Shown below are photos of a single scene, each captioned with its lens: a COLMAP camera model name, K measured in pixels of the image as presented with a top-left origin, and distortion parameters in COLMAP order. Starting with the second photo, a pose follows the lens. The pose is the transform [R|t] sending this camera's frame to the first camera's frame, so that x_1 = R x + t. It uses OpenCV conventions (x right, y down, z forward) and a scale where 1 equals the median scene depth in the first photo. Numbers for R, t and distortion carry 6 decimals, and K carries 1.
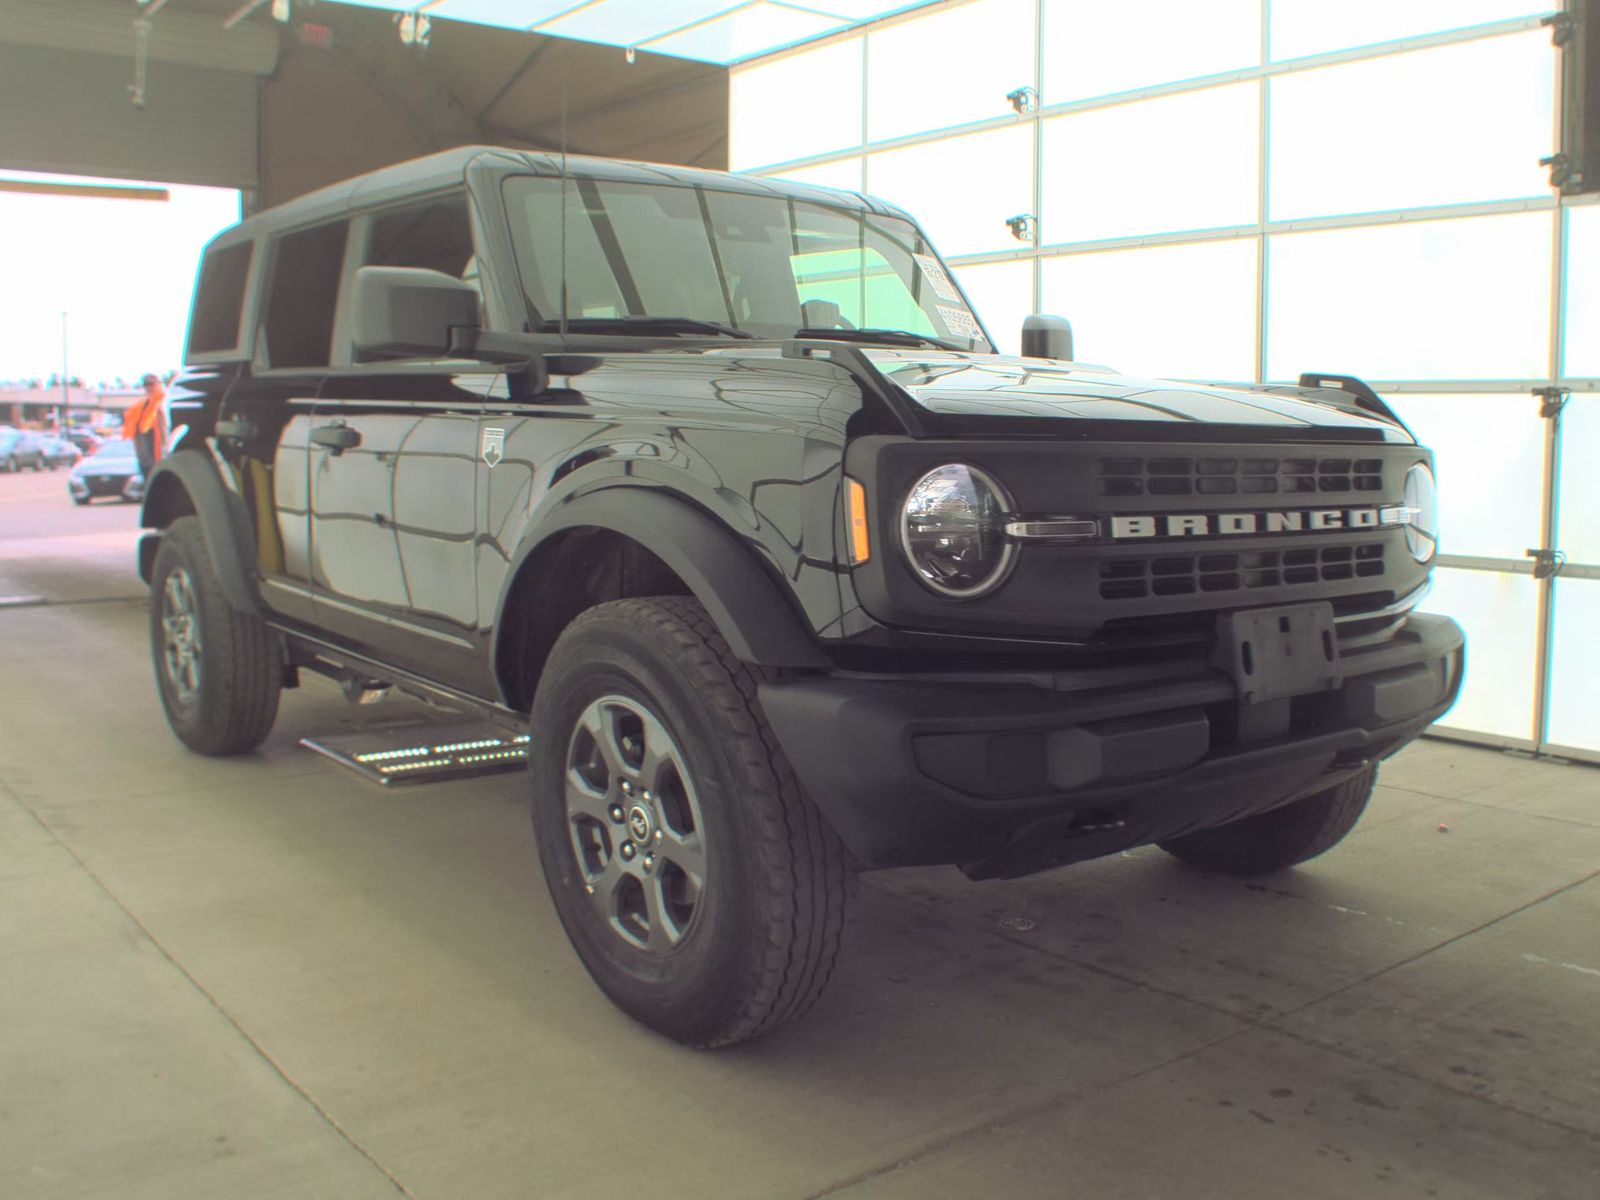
lens RADIAL K [[1467.8, 0, 811.6], [0, 1467.8, 599.5], [0, 0, 1]] dist [-0.057524, 0.000000]
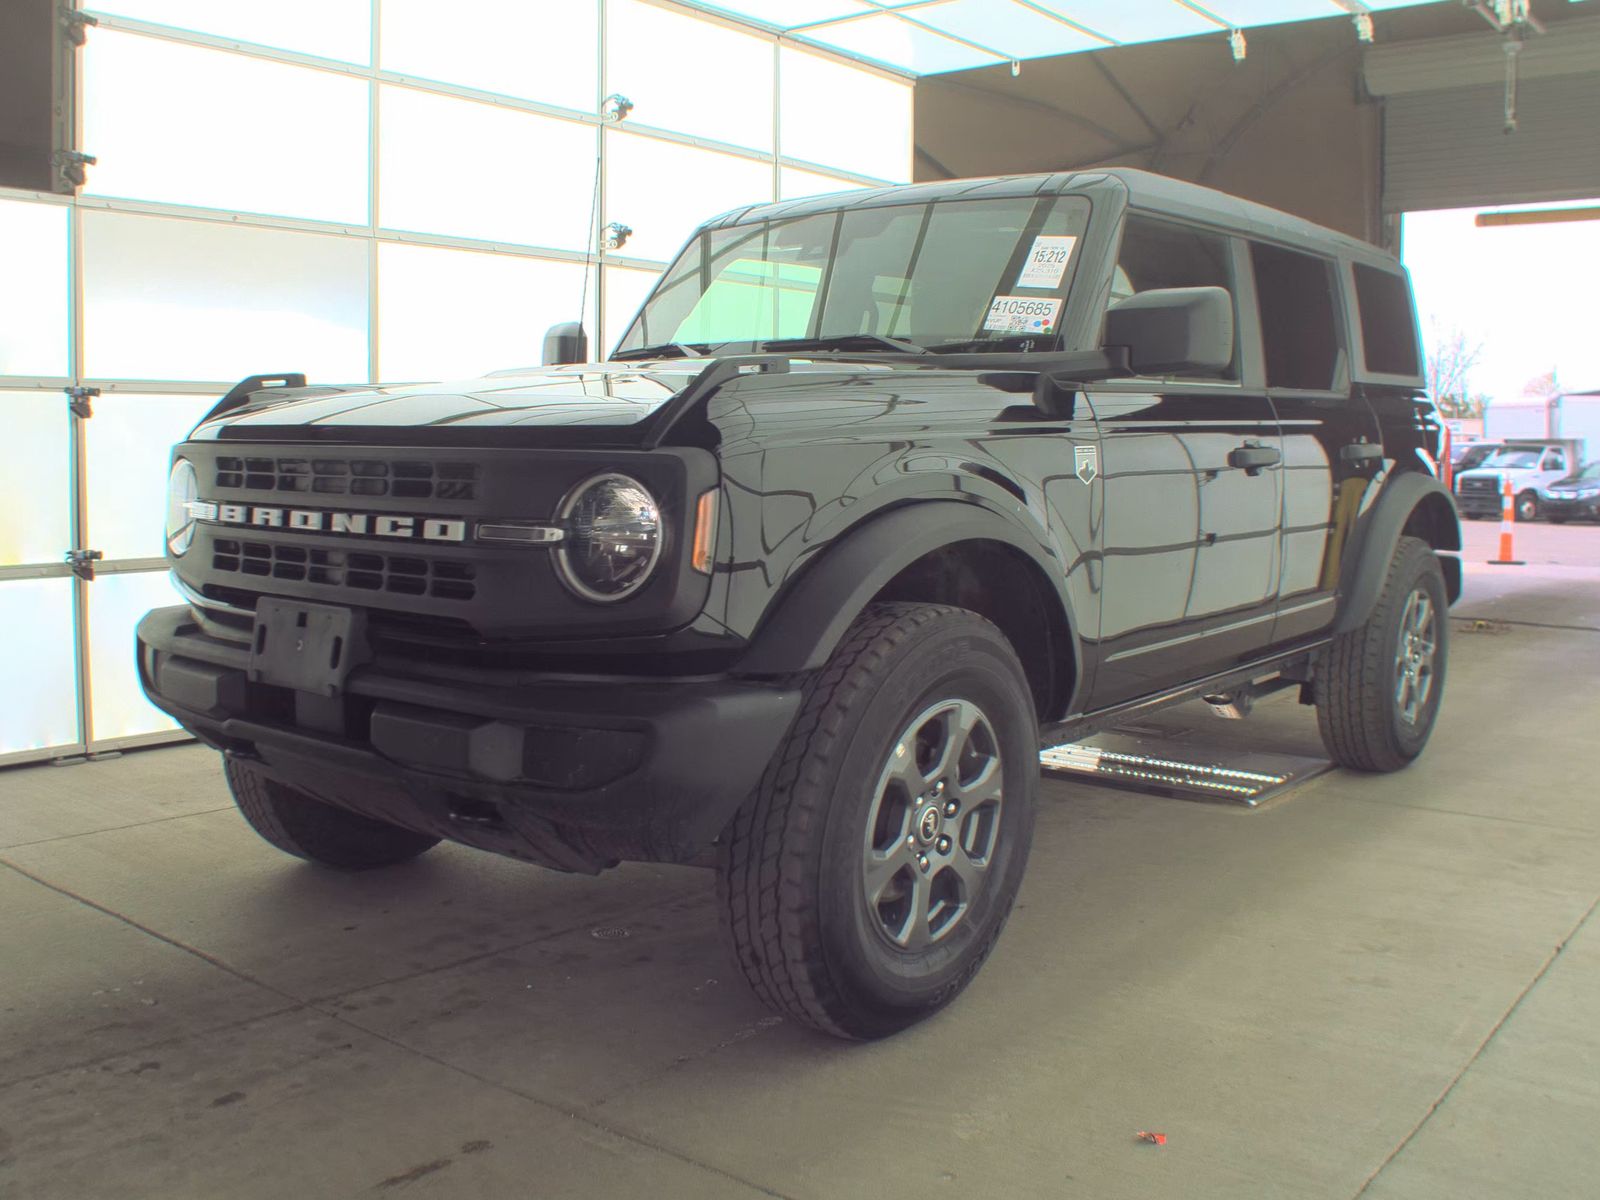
lens RADIAL K [[1467.8, 0, 812.1], [0, 1467.8, 599.7], [0, 0, 1]] dist [-0.057524, 0.000000]
pose [[0.225308, 0.094844, -0.969660, 1.356356], [-0.116086, 0.990774, 0.069936, -0.107260], [0.967347, 0.096806, 0.234239, 1.070224]]
